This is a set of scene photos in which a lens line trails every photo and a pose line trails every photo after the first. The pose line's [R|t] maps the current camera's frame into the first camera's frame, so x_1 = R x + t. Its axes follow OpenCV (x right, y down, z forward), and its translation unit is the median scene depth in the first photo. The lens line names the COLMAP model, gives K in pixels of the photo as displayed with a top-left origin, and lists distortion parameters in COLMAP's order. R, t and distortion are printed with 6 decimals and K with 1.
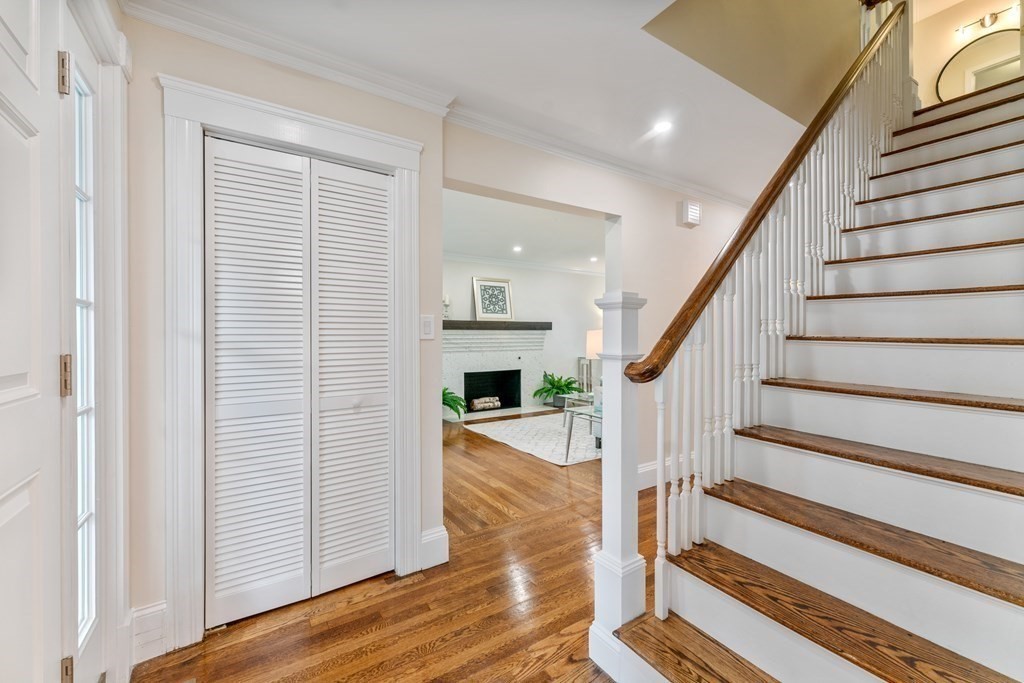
lens RADIAL K [[415.6, 0, 515.2], [0, 415.6, 337.3], [0, 0, 1]] dist [0.001356, -0.000525]
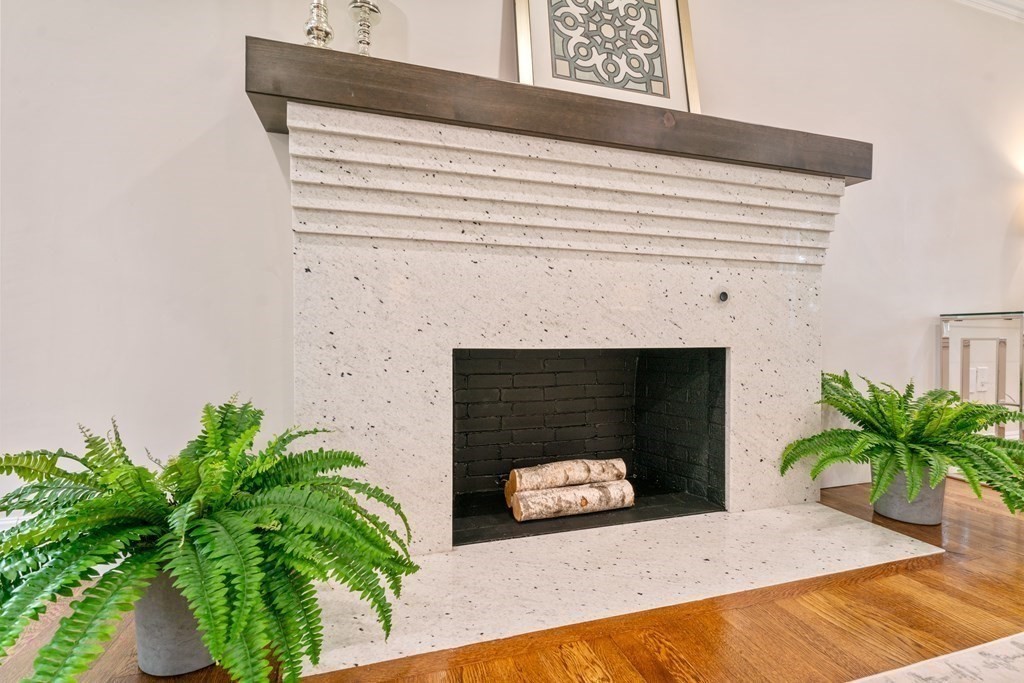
lens RADIAL K [[470.2, 0, 510.2], [0, 470.2, 338.7], [0, 0, 1]] dist [-0.000056, -0.000023]
pose [[0.960106, 0.009478, -0.279474, -0.029369], [-0.007871, 0.999945, 0.006873, 0.072491], [0.279524, -0.004399, 0.960129, 0.732028]]
